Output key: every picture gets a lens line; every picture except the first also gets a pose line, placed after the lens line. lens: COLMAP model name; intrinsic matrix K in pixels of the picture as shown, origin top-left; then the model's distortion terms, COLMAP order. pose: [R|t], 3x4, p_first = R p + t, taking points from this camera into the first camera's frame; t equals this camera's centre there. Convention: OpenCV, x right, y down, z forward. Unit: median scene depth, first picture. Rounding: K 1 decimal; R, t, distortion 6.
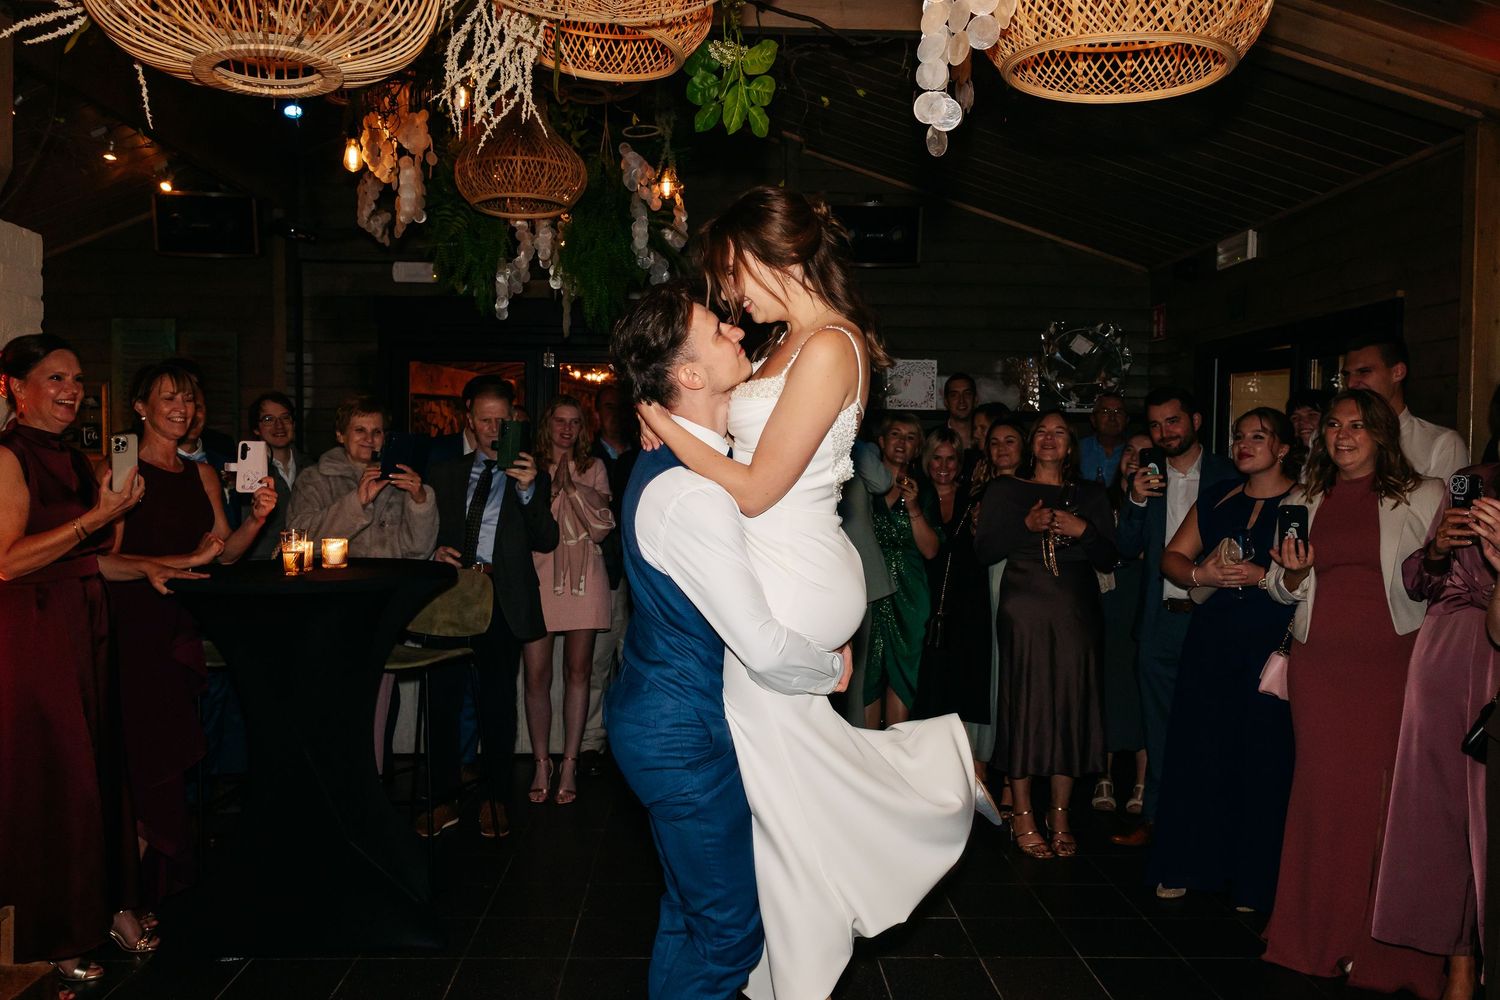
lens RADIAL K [[1187.2, 0, 752.5], [0, 1187.2, 489.8], [0, 0, 1]] dist [-0.005218, 0.006758]
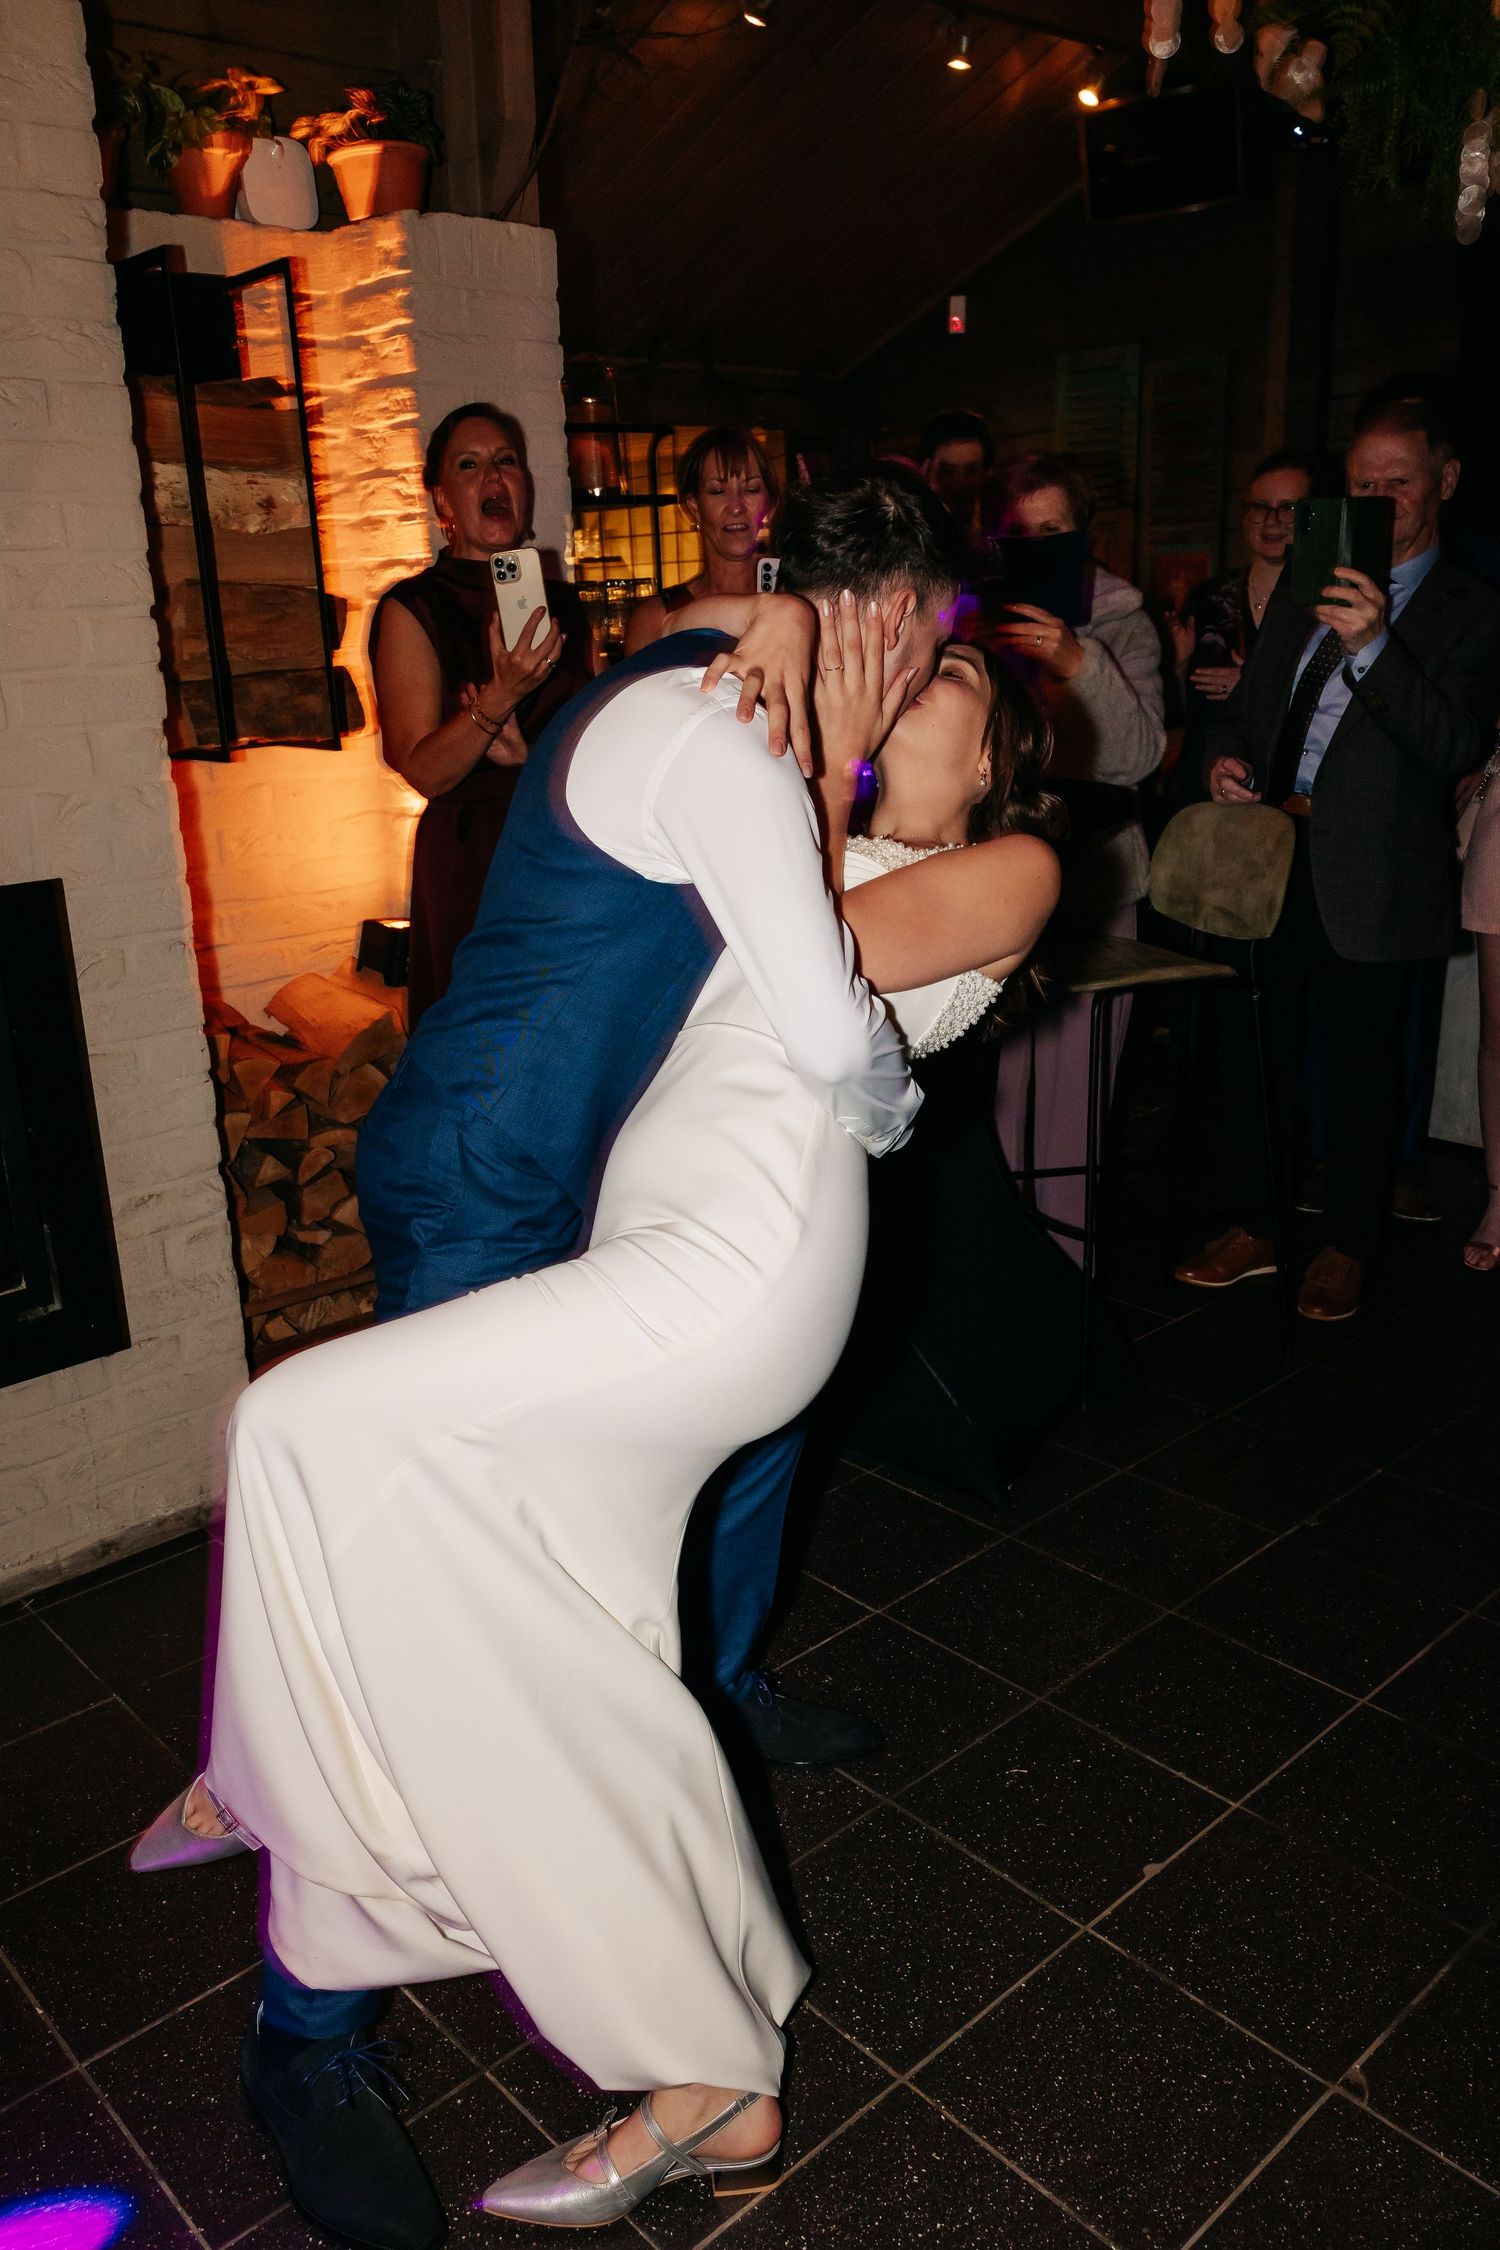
lens RADIAL K [[1770.0, 0, 699.2], [0, 1770.0, 1124.2], [0, 0, 1]] dist [-0.000669, 0.005879]
pose [[0.633095, 0.189951, -0.750406, 0.209141], [0.022314, 0.964543, 0.262982, -0.004892], [0.773752, -0.183237, 0.606409, 0.374875]]
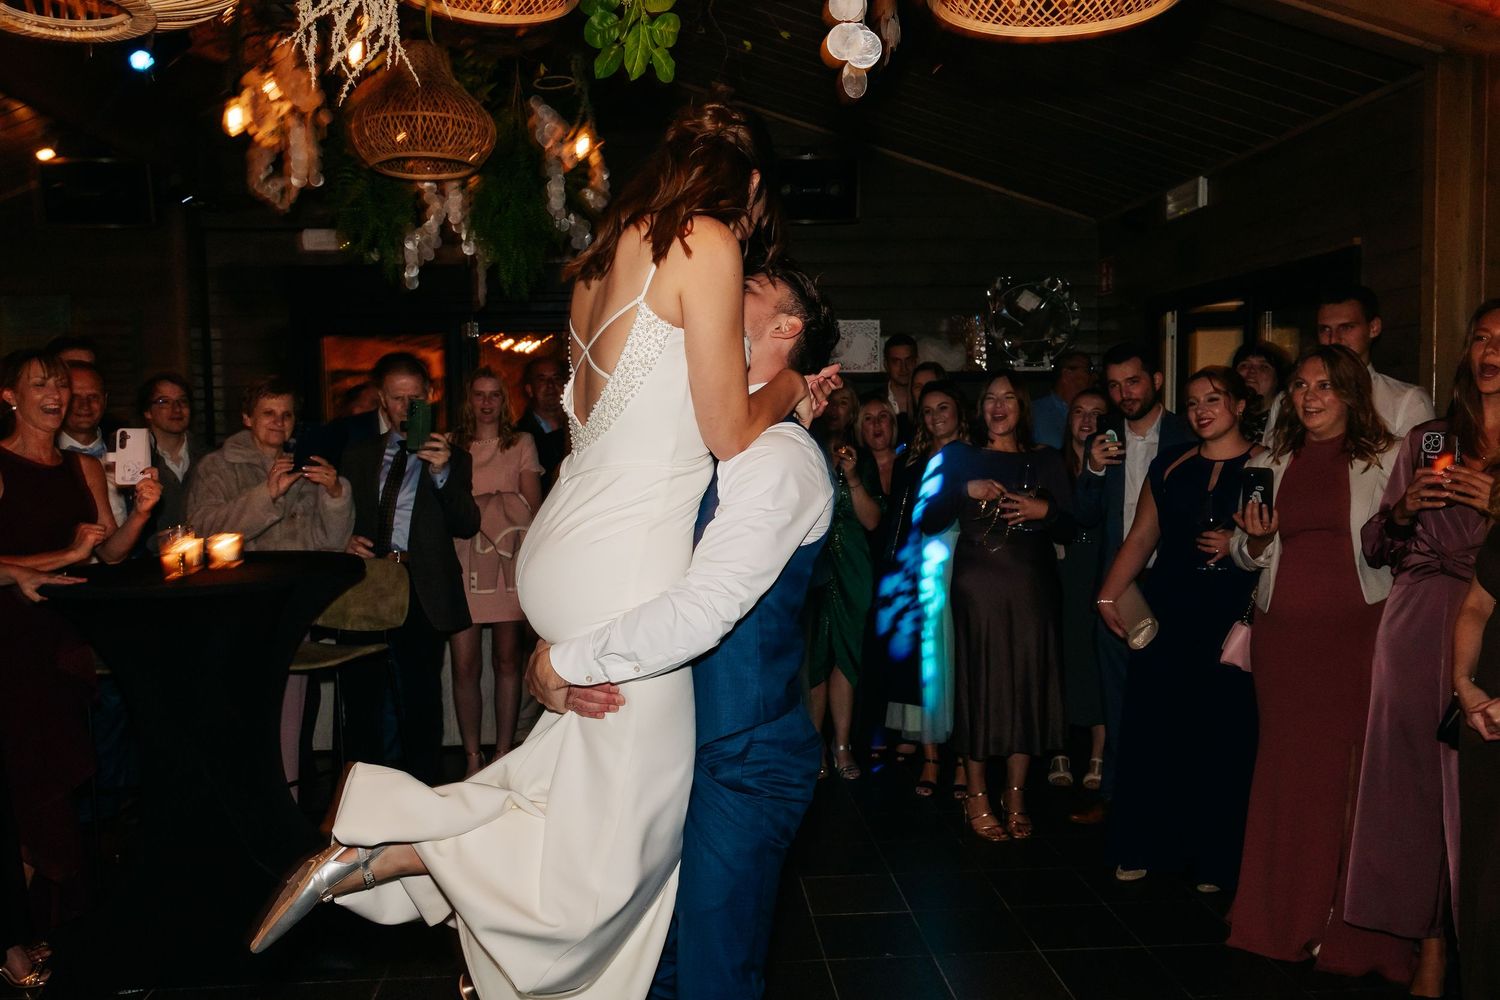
lens RADIAL K [[1205.1, 0, 744.5], [0, 1205.1, 492.5], [0, 0, 1]] dist [0.001870, -0.002286]
pose [[0.999002, -0.028479, 0.034414, 0.015815], [0.027326, 0.999063, 0.033548, -0.010240], [-0.035337, -0.032575, 0.998844, 0.047610]]
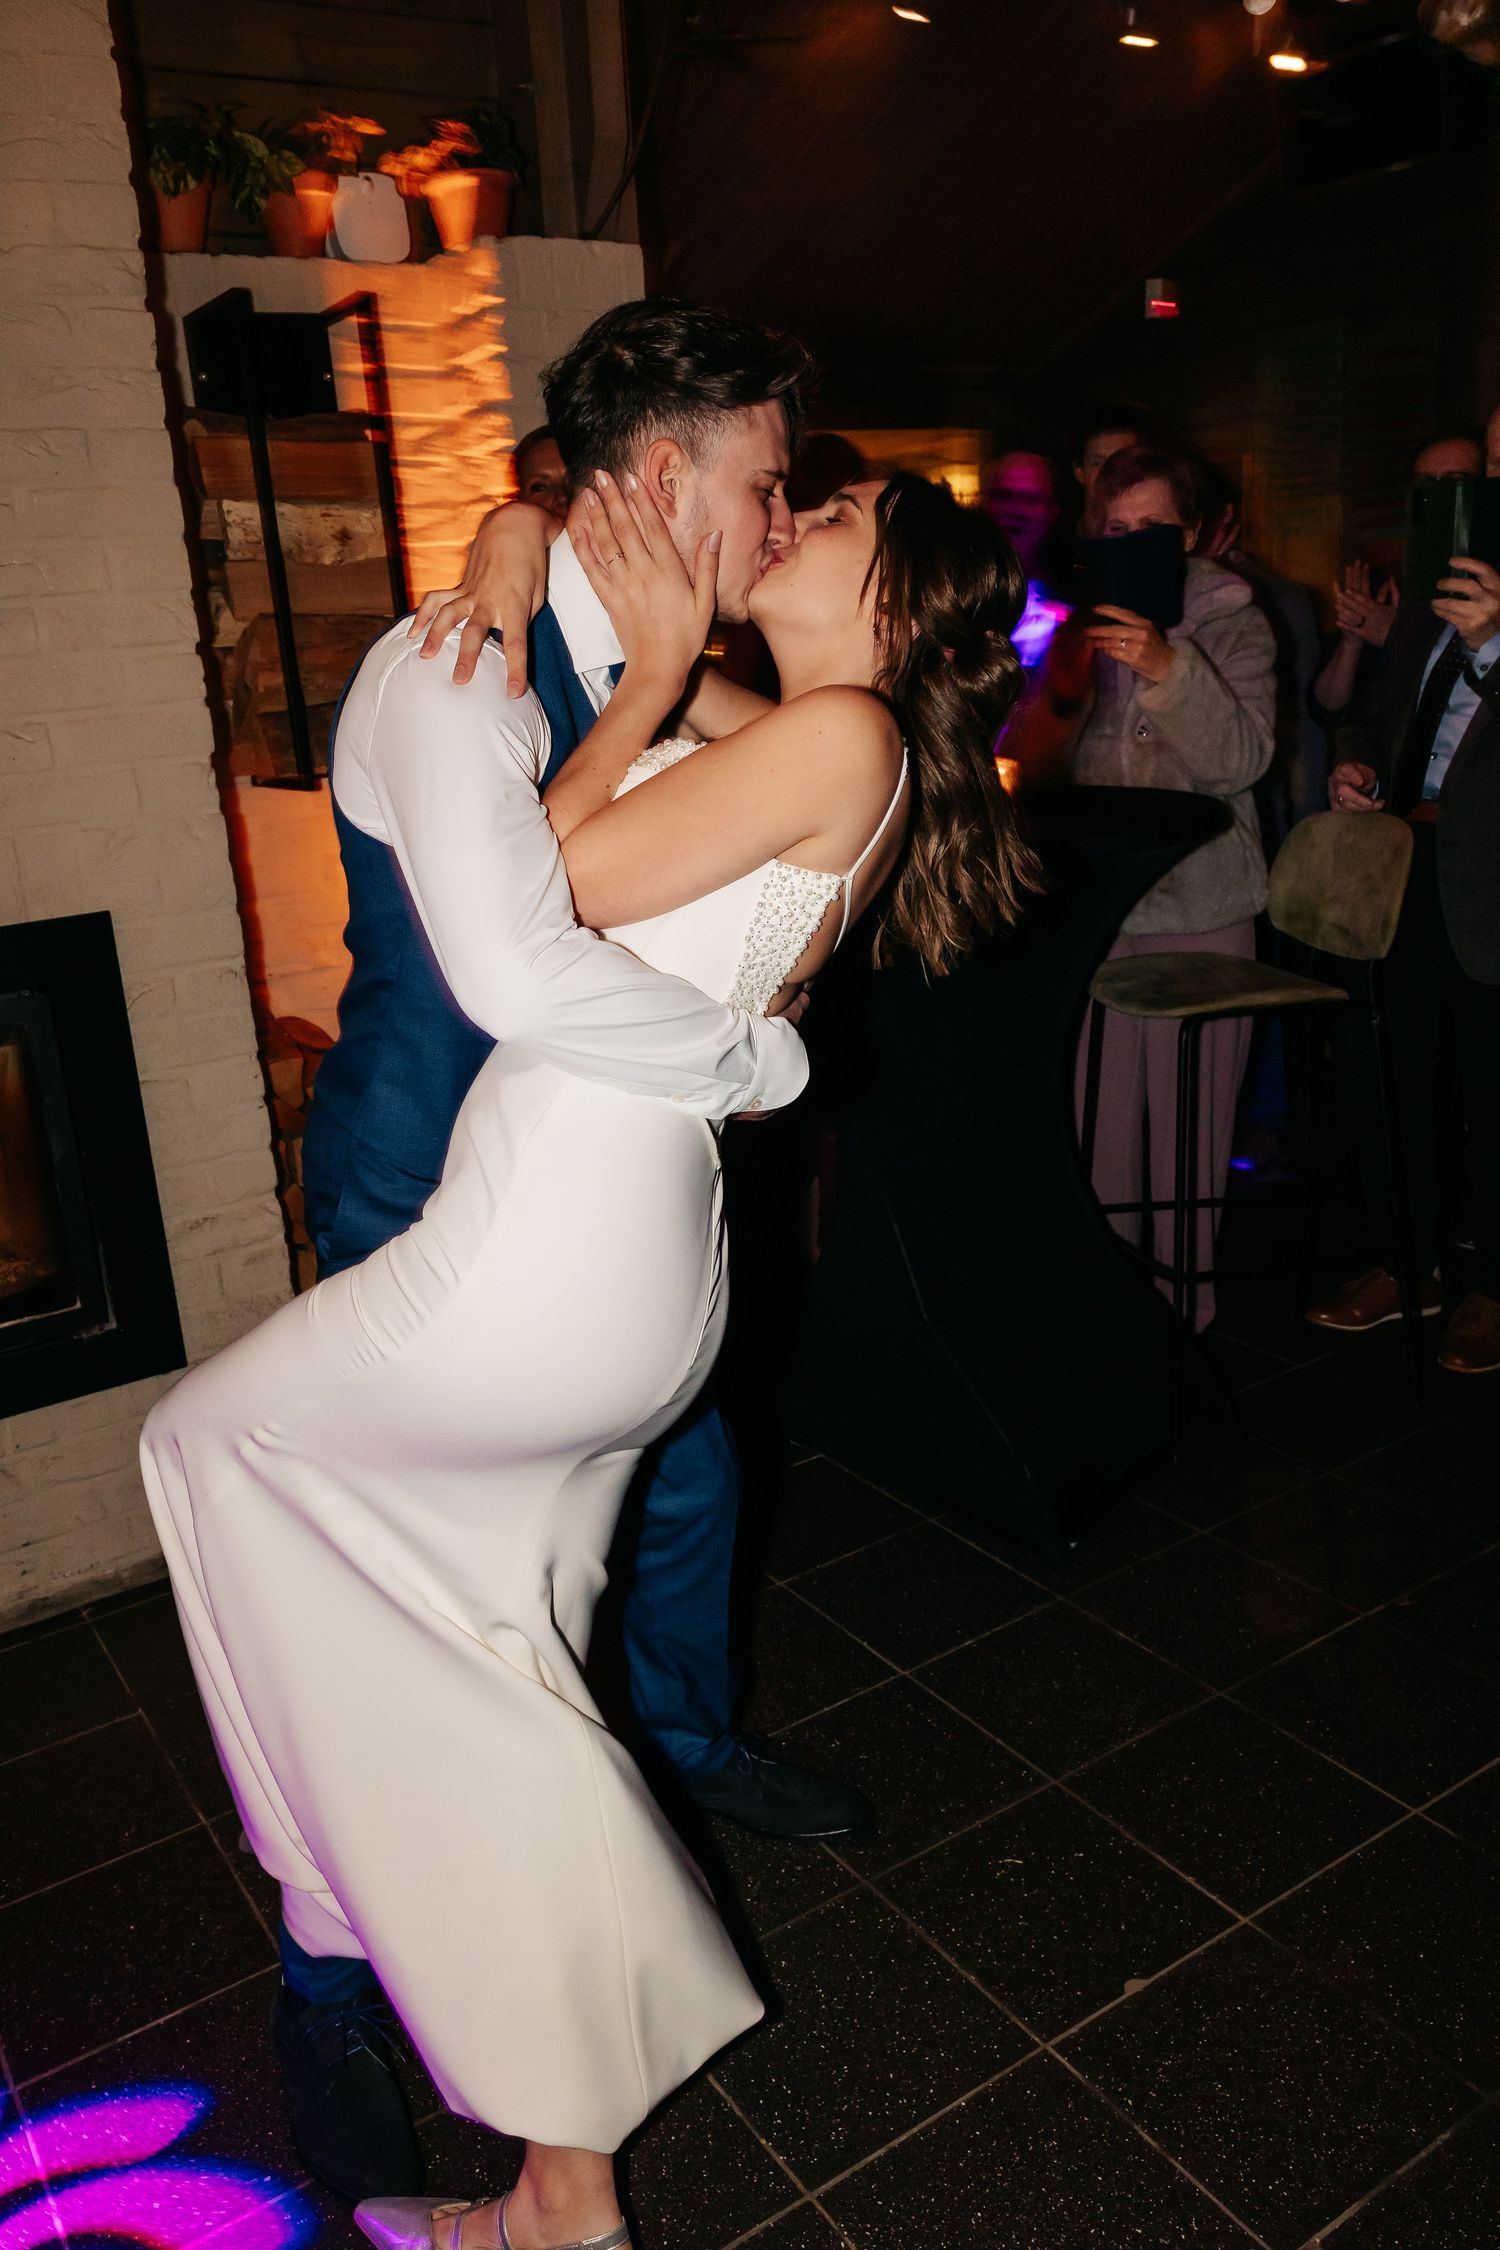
lens RADIAL K [[1753.6, 0, 678.6], [0, 1753.6, 1121.3], [0, 0, 1]] dist [-0.007831, 0.014912]
pose [[0.497825, 0.194773, -0.845124, 0.237777], [0.055111, 0.965382, 0.254952, -0.006348], [0.865525, -0.173497, 0.469857, 0.466109]]
